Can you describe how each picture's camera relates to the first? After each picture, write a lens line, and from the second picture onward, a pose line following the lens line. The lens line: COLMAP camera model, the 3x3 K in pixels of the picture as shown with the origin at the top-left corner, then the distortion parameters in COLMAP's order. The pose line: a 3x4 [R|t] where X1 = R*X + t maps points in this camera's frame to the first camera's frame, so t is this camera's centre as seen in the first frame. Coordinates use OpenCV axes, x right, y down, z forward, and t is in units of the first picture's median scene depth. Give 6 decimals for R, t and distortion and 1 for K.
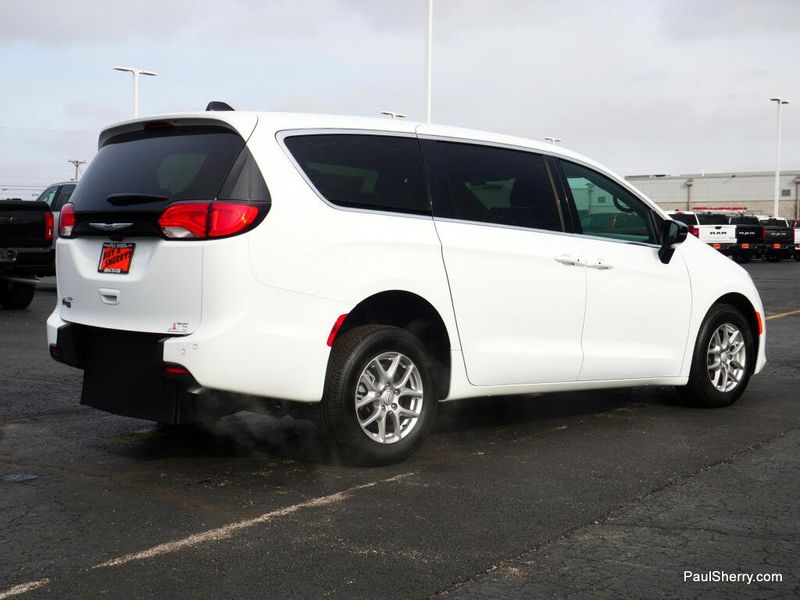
lens RADIAL K [[1237.3, 0, 398.0], [0, 1237.3, 298.9], [0, 0, 1]] dist [0.019344, 0.000000]
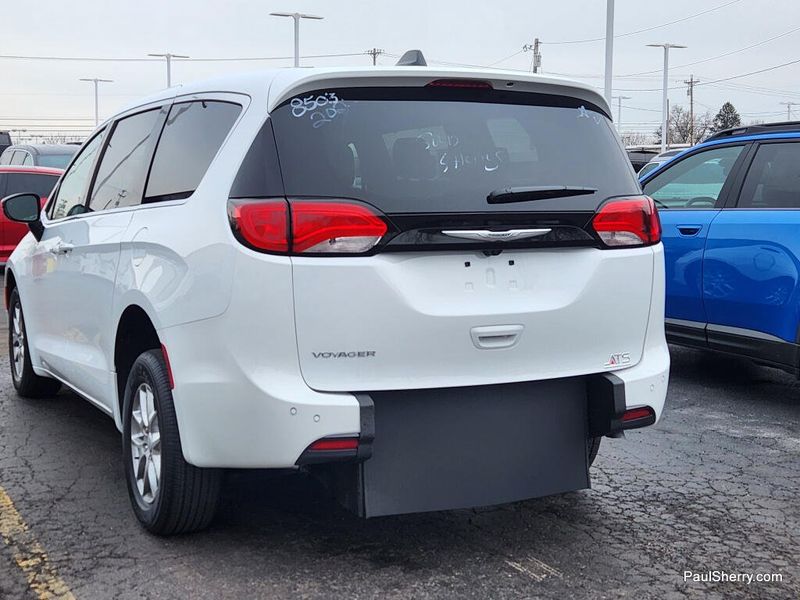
lens RADIAL K [[1237.3, 0, 379.9], [0, 1237.3, 315.8], [0, 0, 1]] dist [0.019344, 0.000000]
pose [[0.290974, -0.111678, 0.950191, -0.879753], [0.053072, 0.993519, 0.100518, -0.083791], [-0.955258, 0.021180, 0.295015, 0.840829]]
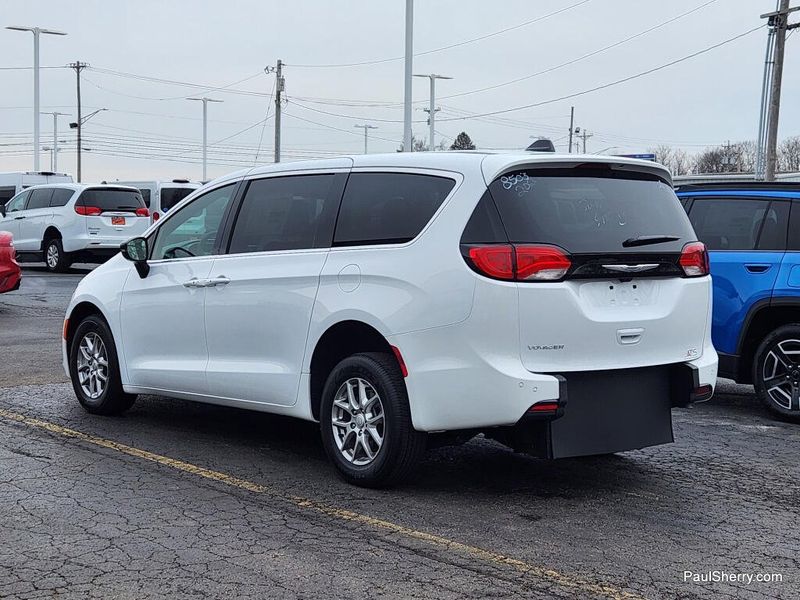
lens RADIAL K [[1419.2, 0, 400.7], [0, 1419.2, 303.2], [0, 0, 1]] dist [0.037179, 0.000000]
pose [[0.064448, -0.068857, 0.995543, -1.379751], [0.044699, 0.996815, 0.066051, -0.112561], [-0.996920, 0.040242, 0.067320, 1.084233]]
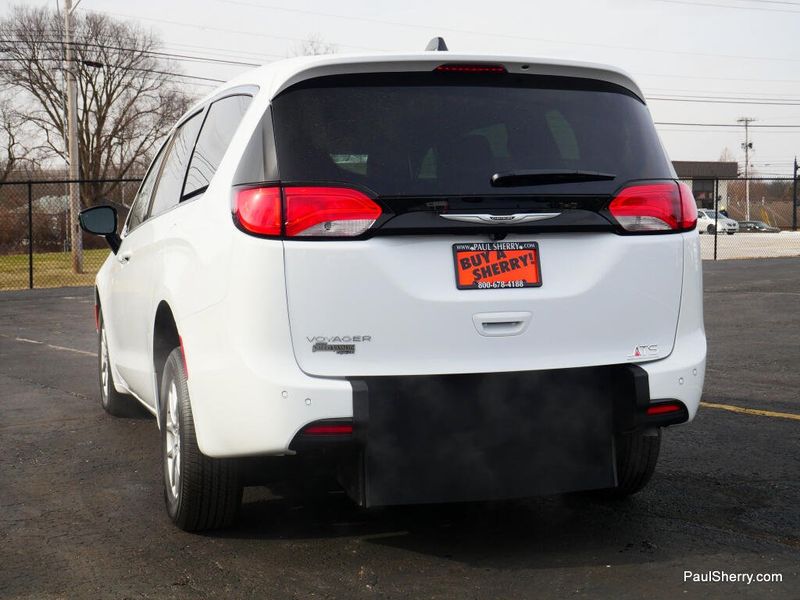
lens RADIAL K [[1419.2, 0, 399.7], [0, 1419.2, 304.4], [0, 0, 1]] dist [0.037179, 0.000000]
pose [[0.422896, -0.066577, 0.903729, -0.923138], [0.066656, 0.996881, 0.042248, -0.046900], [-0.903723, 0.042373, 0.426015, 0.708691]]
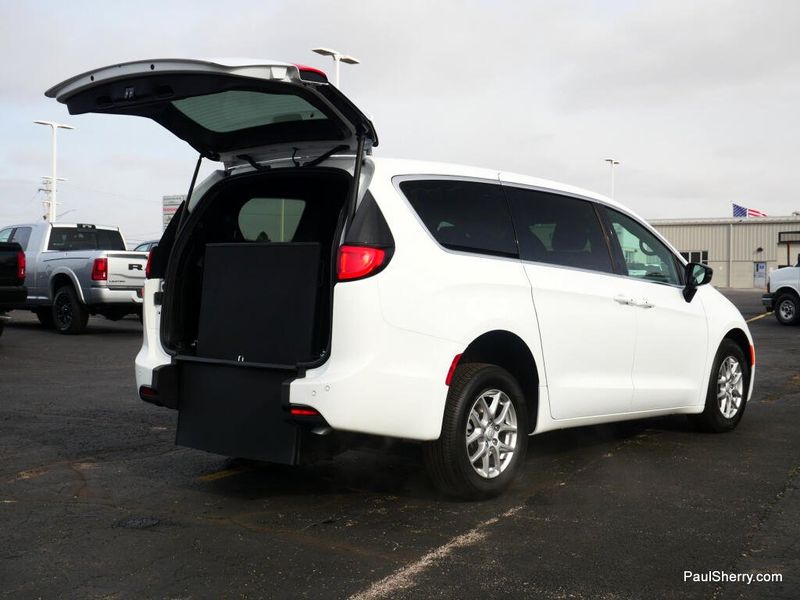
lens RADIAL K [[1072.8, 0, 403.5], [0, 1072.8, 295.9], [0, 0, 1]] dist [0.003660, 0.000000]
pose [[0.991506, -0.001844, 0.130045, -0.193119], [0.005727, 0.999549, -0.029495, -0.009290], [-0.129932, 0.029989, 0.991069, 0.111959]]
